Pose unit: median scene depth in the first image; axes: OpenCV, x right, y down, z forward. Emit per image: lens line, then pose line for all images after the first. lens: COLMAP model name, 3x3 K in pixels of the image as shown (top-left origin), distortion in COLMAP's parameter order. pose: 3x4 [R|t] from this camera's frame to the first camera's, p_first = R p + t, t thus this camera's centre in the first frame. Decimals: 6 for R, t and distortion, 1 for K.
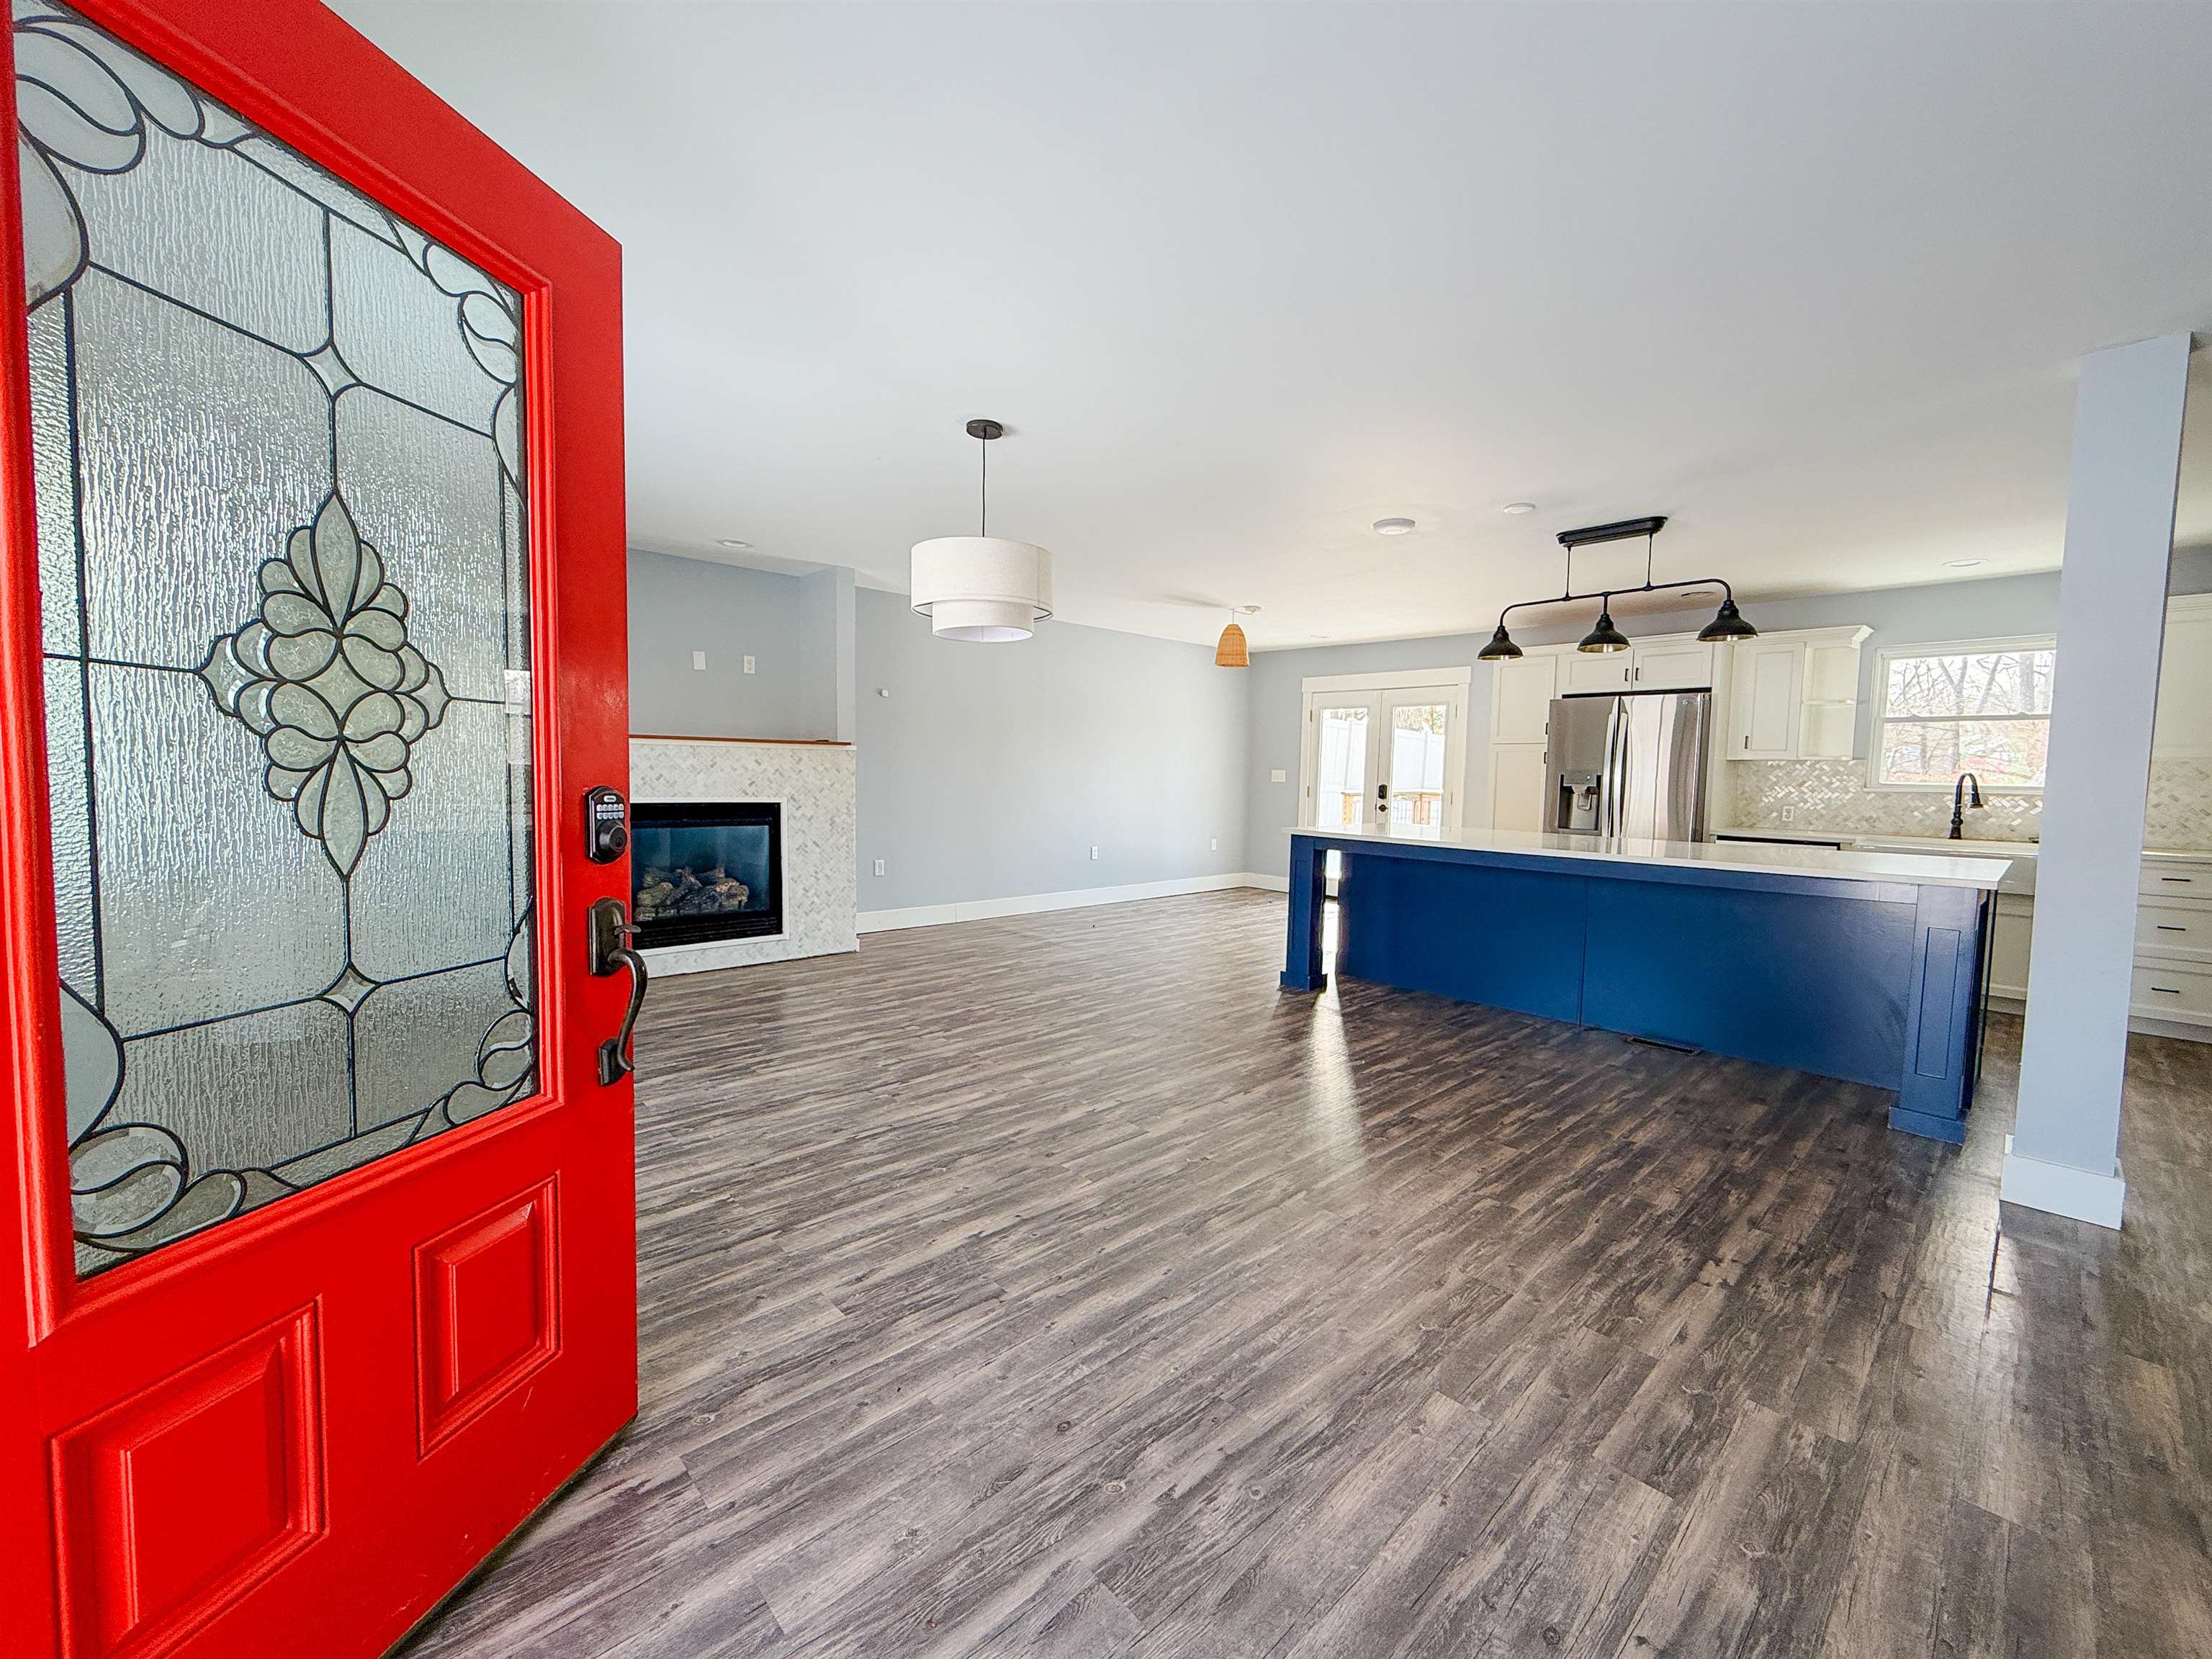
lens RADIAL K [[878.3, 0, 1093.3], [0, 878.3, 822.6], [0, 0, 1]] dist [0.001779, -0.000862]
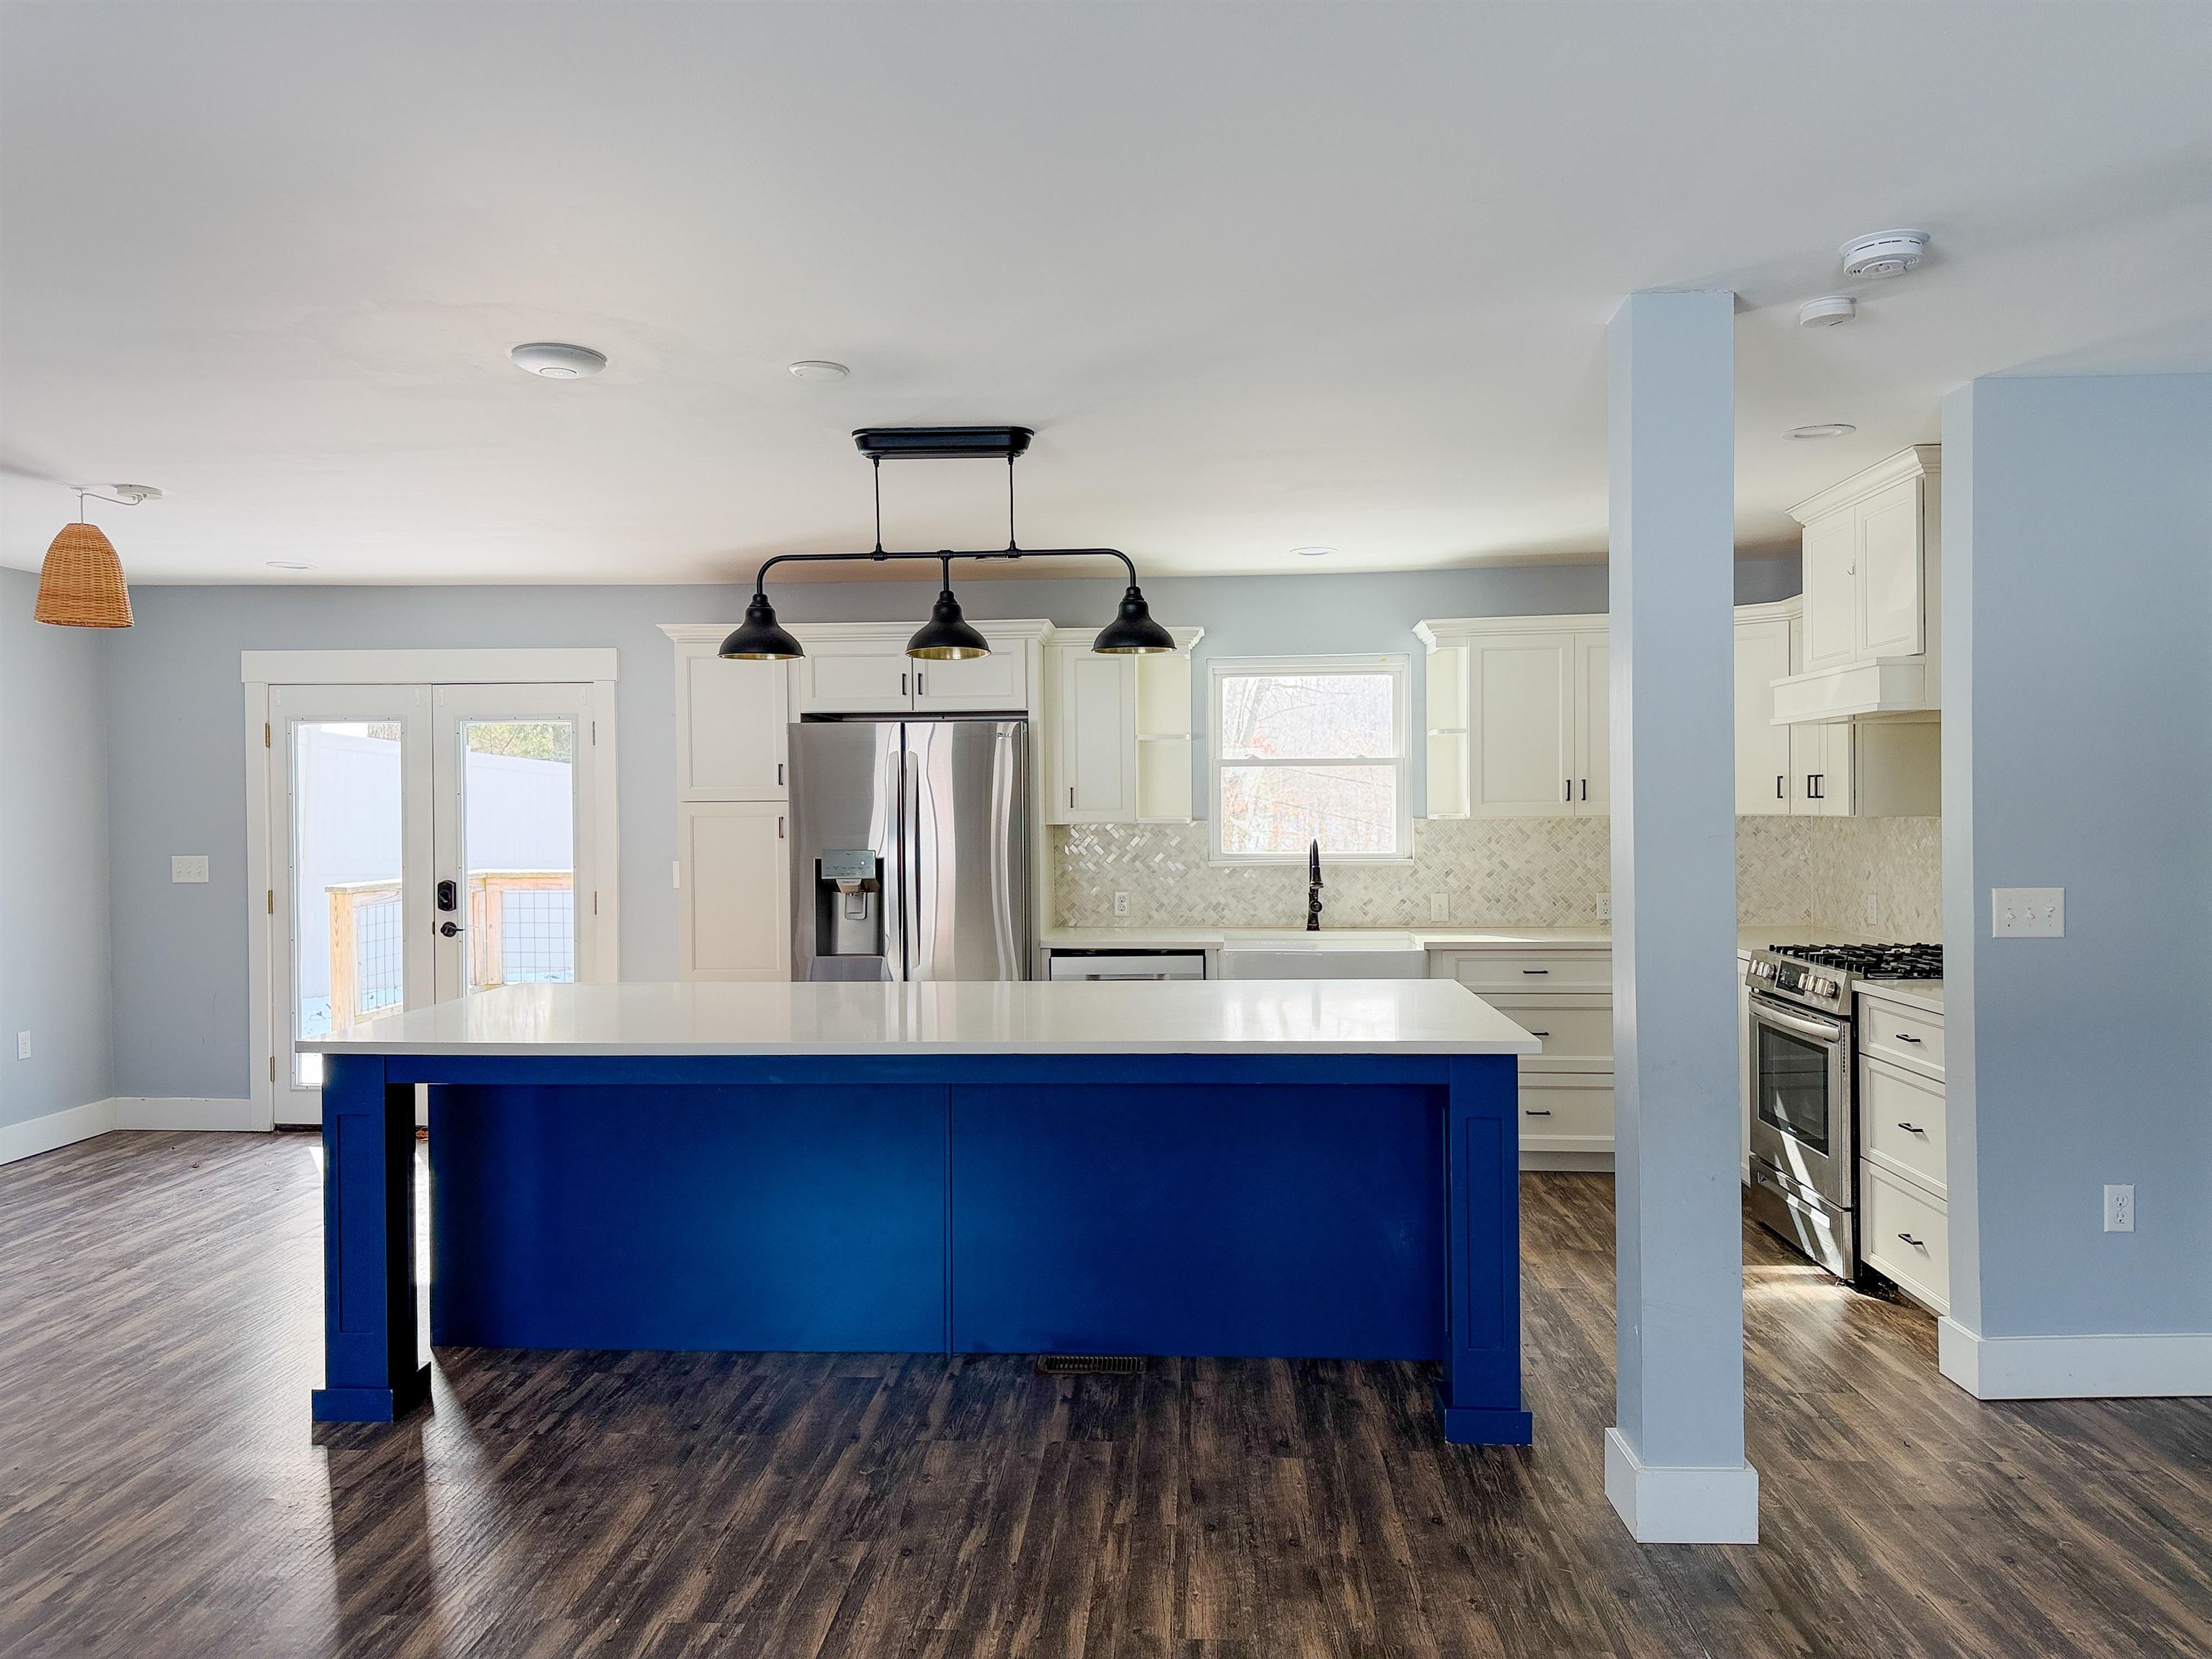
lens RADIAL K [[1545.7, 0, 1079.5], [0, 1545.7, 832.3], [0, 0, 1]] dist [0.057701, -0.028194]
pose [[0.713736, -0.043115, 0.699086, -0.034108], [0.065510, 0.997838, -0.005343, -0.067922], [-0.697344, 0.049611, 0.715017, 0.230582]]
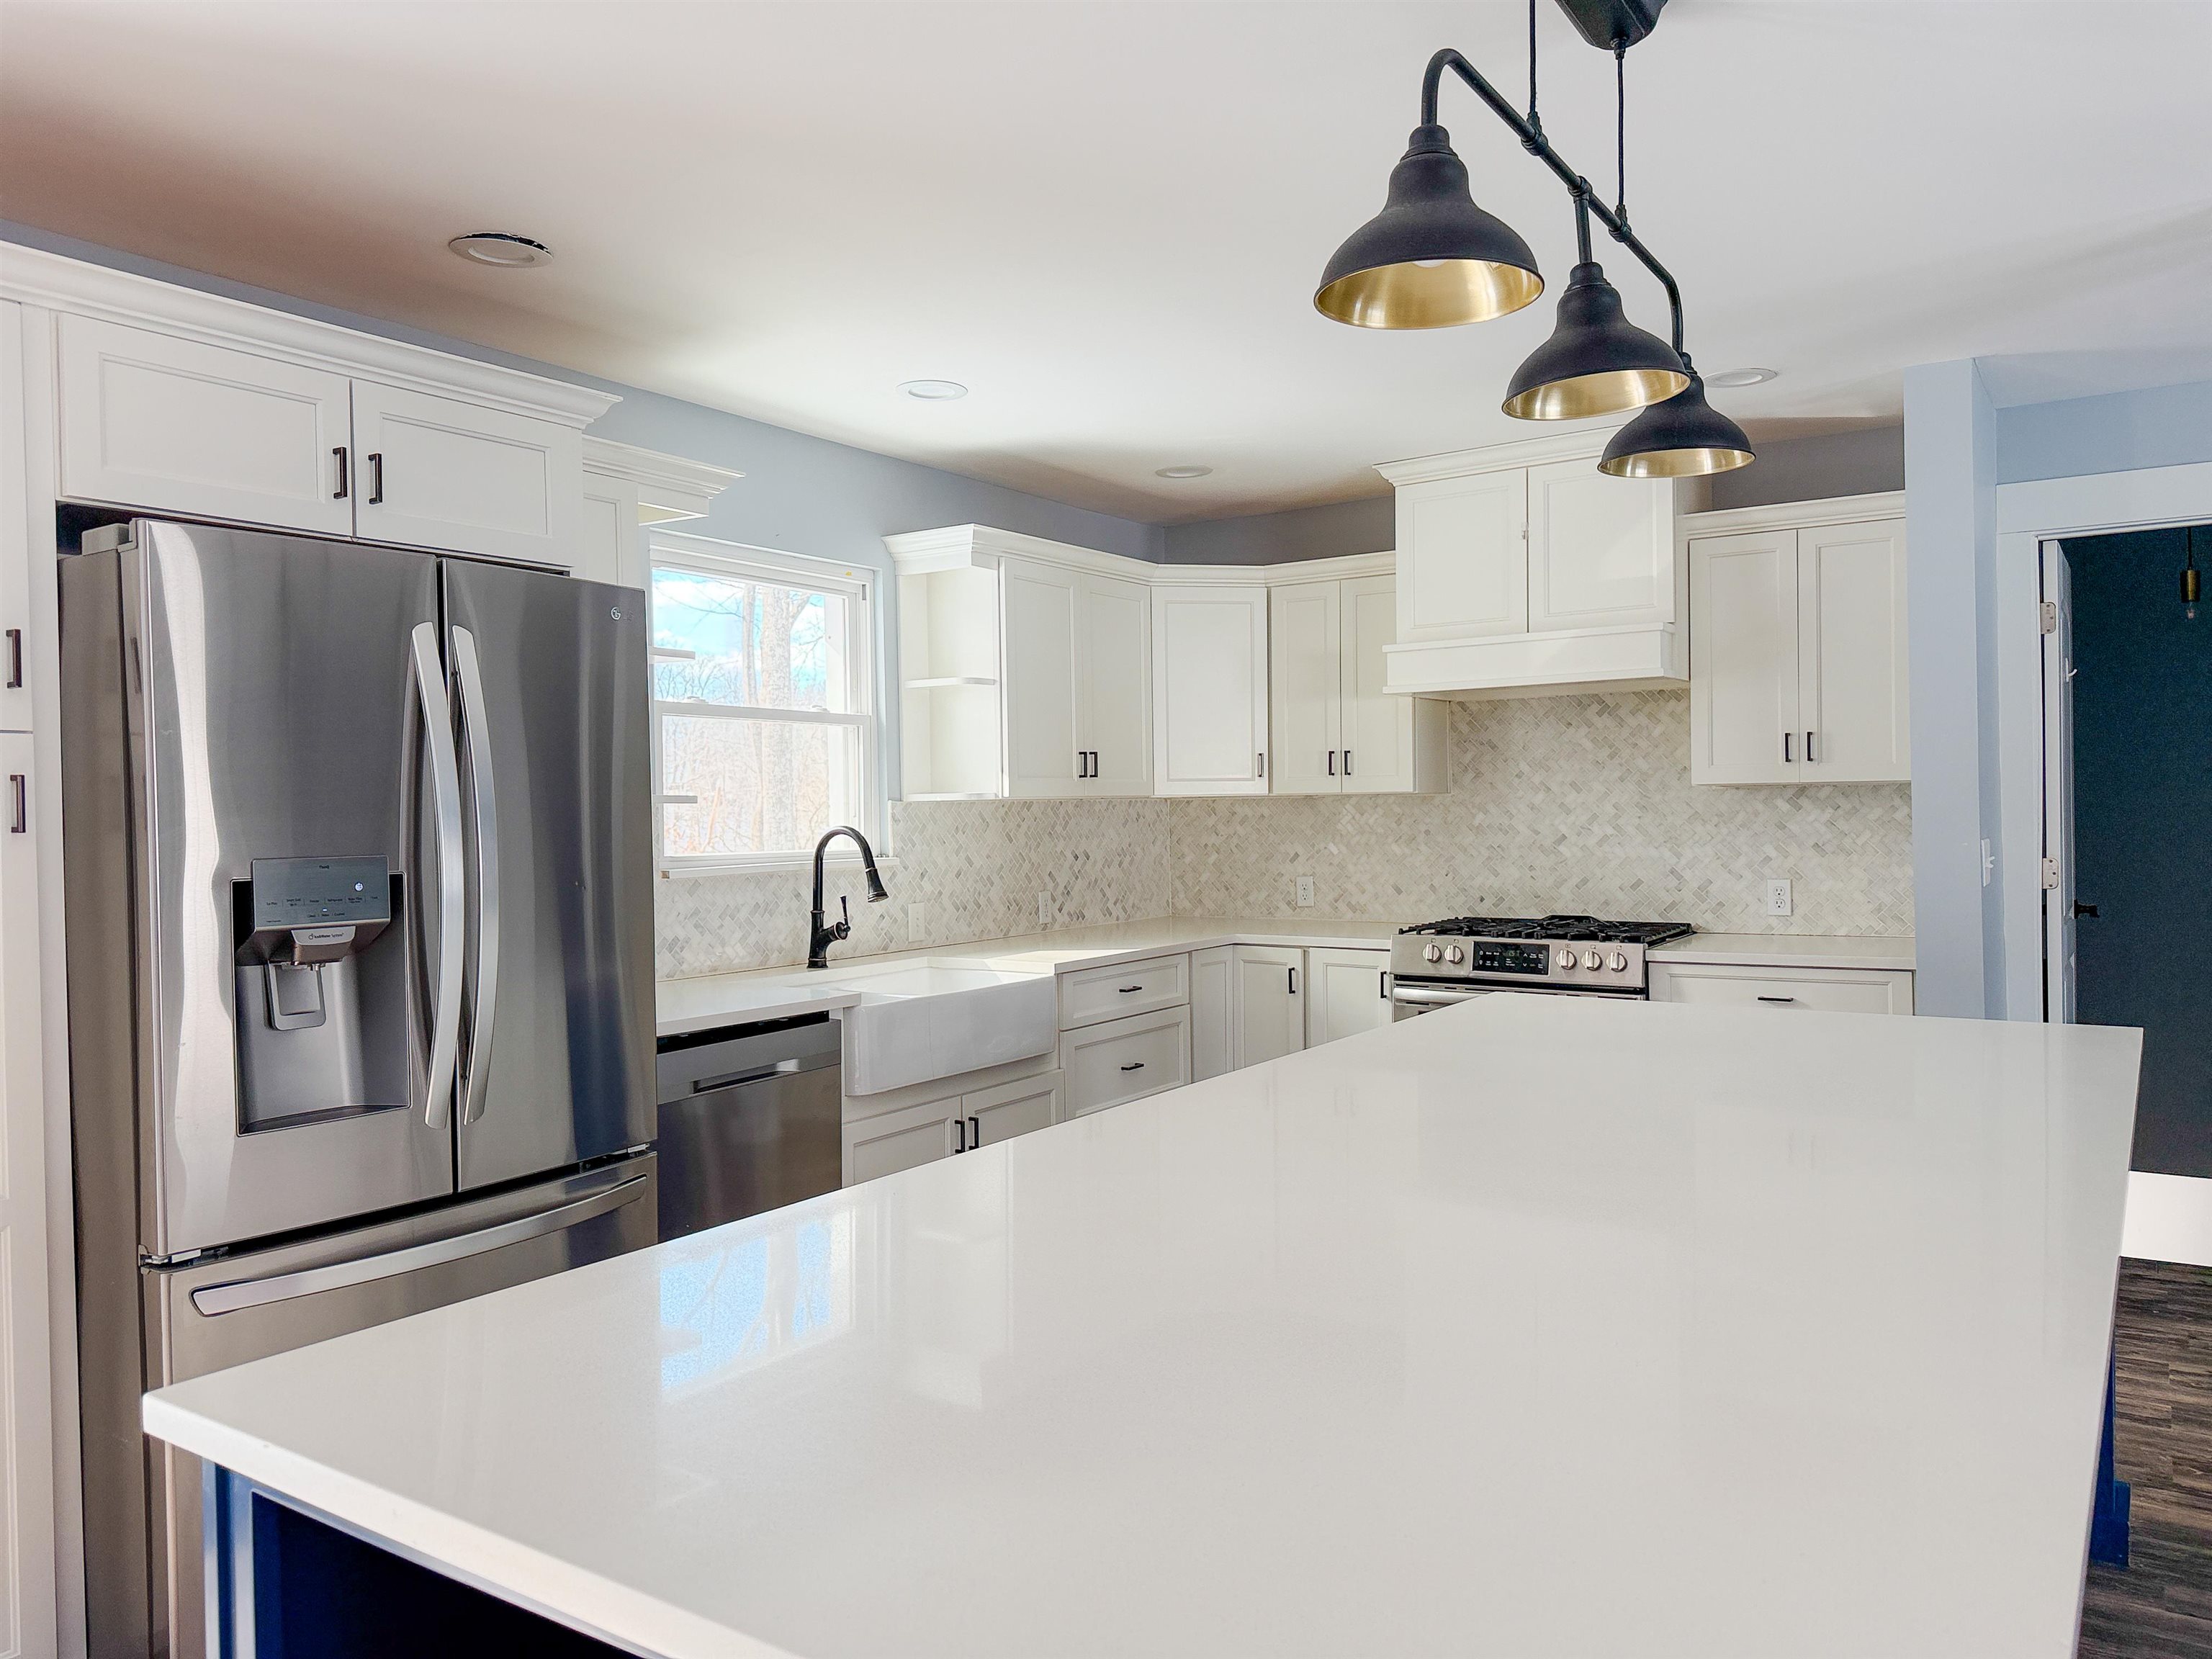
lens RADIAL K [[1545.7, 0, 1098.0], [0, 1545.7, 829.5], [0, 0, 1]] dist [0.057701, -0.028194]
pose [[-0.262911, -0.031835, 0.964295, 0.140610], [0.061998, 0.996832, 0.049813, -0.089177], [-0.962826, 0.072881, -0.260105, 1.081932]]
